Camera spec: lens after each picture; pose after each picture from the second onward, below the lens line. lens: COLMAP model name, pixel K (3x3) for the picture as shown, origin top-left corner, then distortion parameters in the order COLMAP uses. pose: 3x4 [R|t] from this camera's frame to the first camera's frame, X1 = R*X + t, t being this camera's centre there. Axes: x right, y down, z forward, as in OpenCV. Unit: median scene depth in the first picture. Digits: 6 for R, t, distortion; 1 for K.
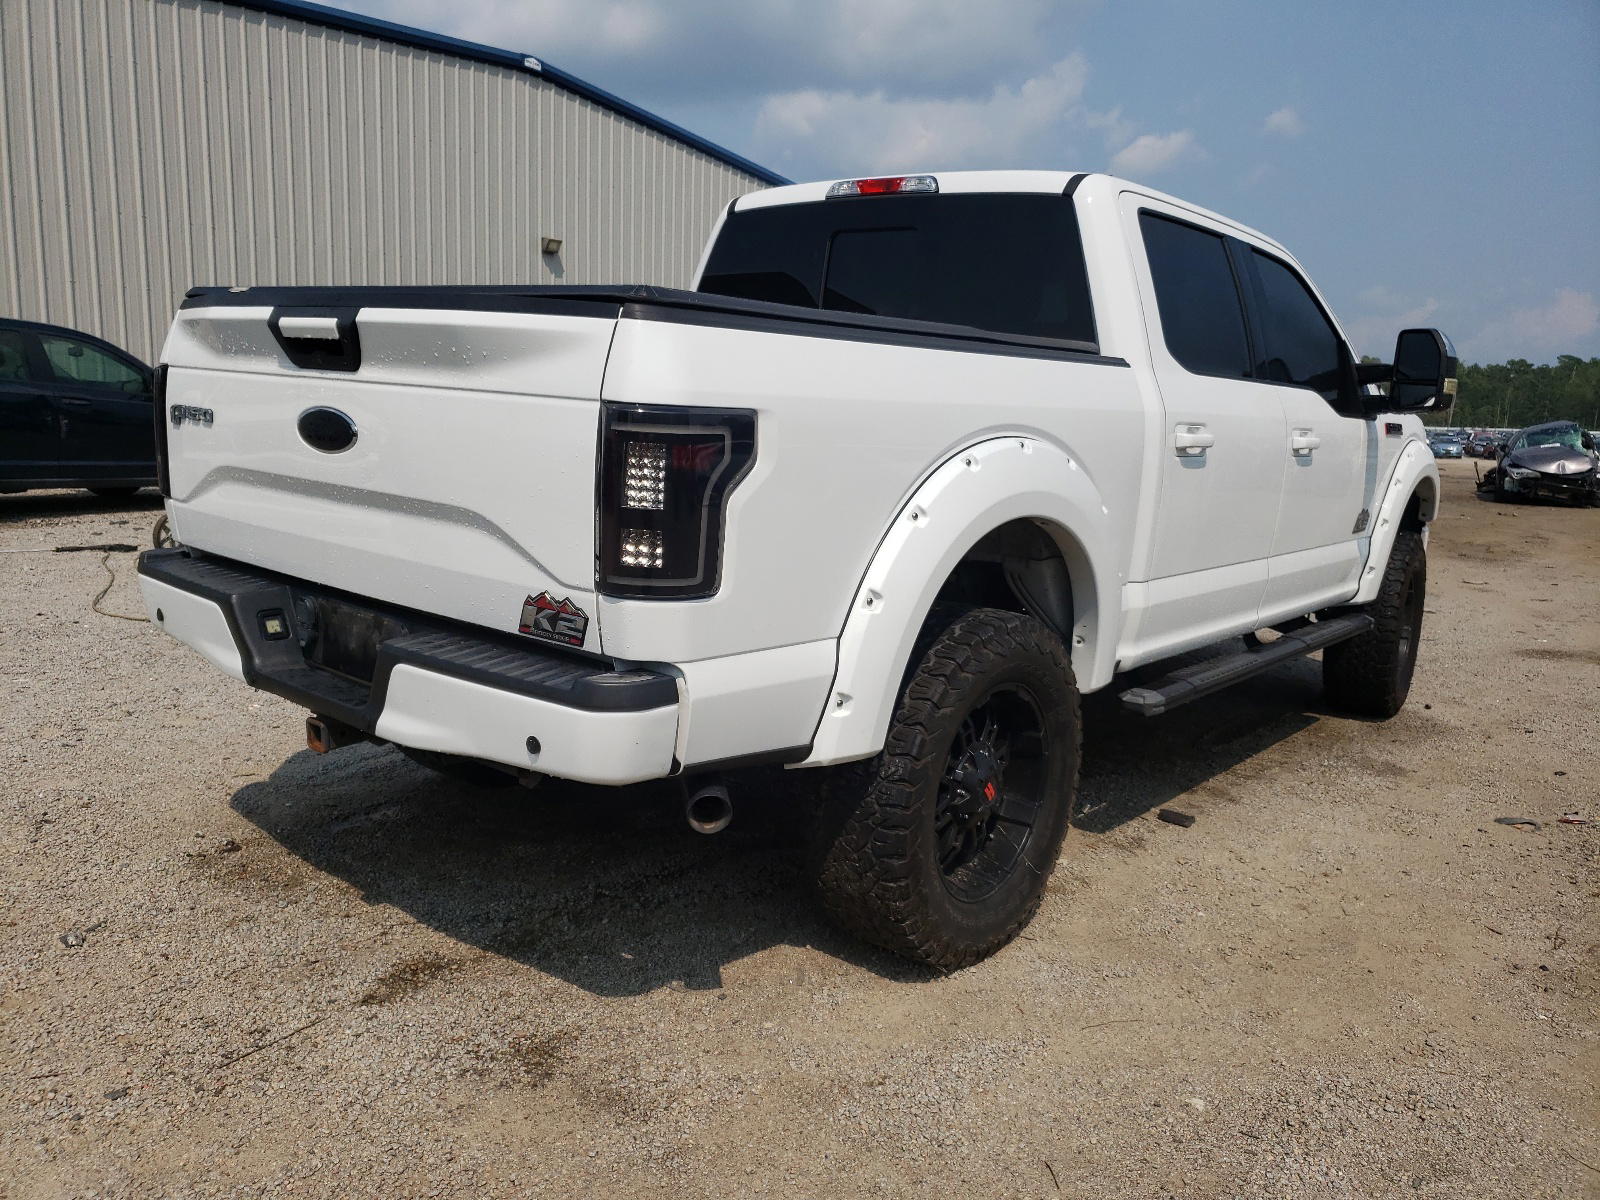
lens RADIAL K [[1207.2, 0, 794.1], [0, 1207.2, 600.0], [0, 0, 1]] dist [0.008752, -0.008431]
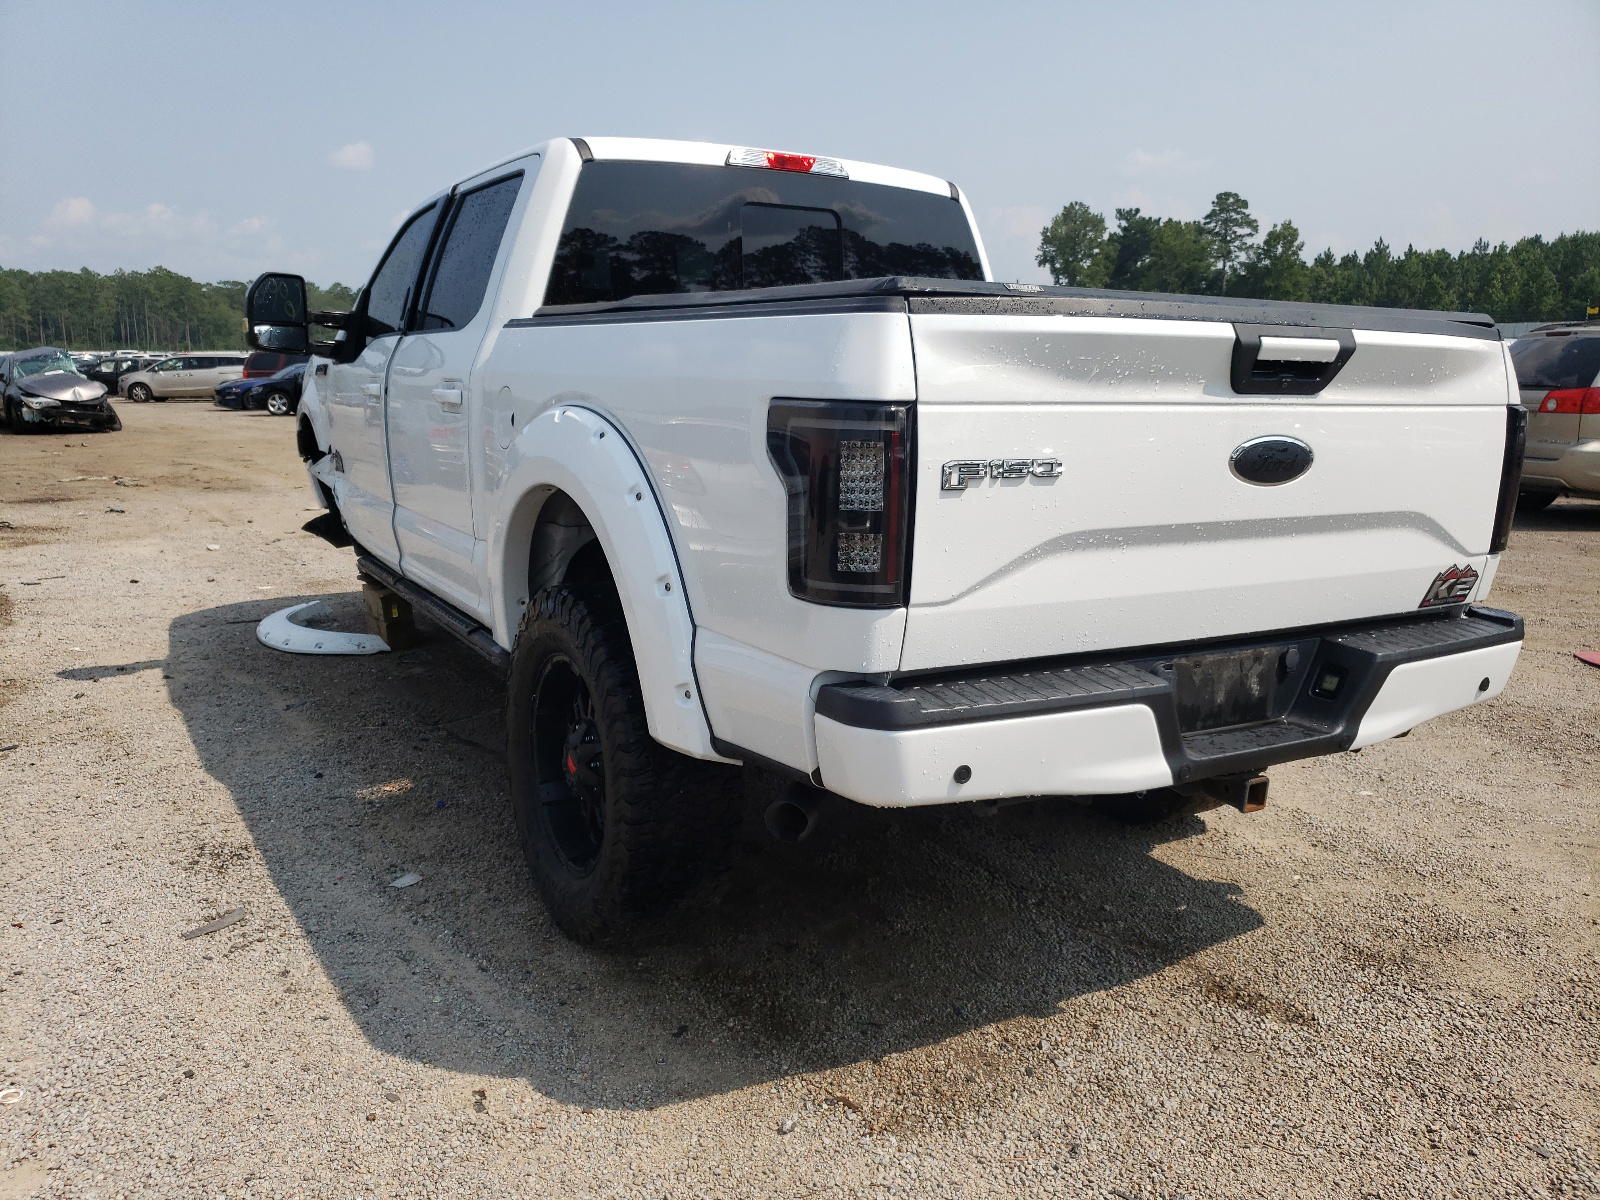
lens RADIAL K [[1207.2, 0, 790.1], [0, 1207.2, 602.7], [0, 0, 1]] dist [0.008752, -0.008431]
pose [[0.383331, -0.223967, 0.896045, -1.175950], [0.165420, 0.971115, 0.171964, -0.218546], [-0.908677, 0.082305, 0.409307, 0.833267]]
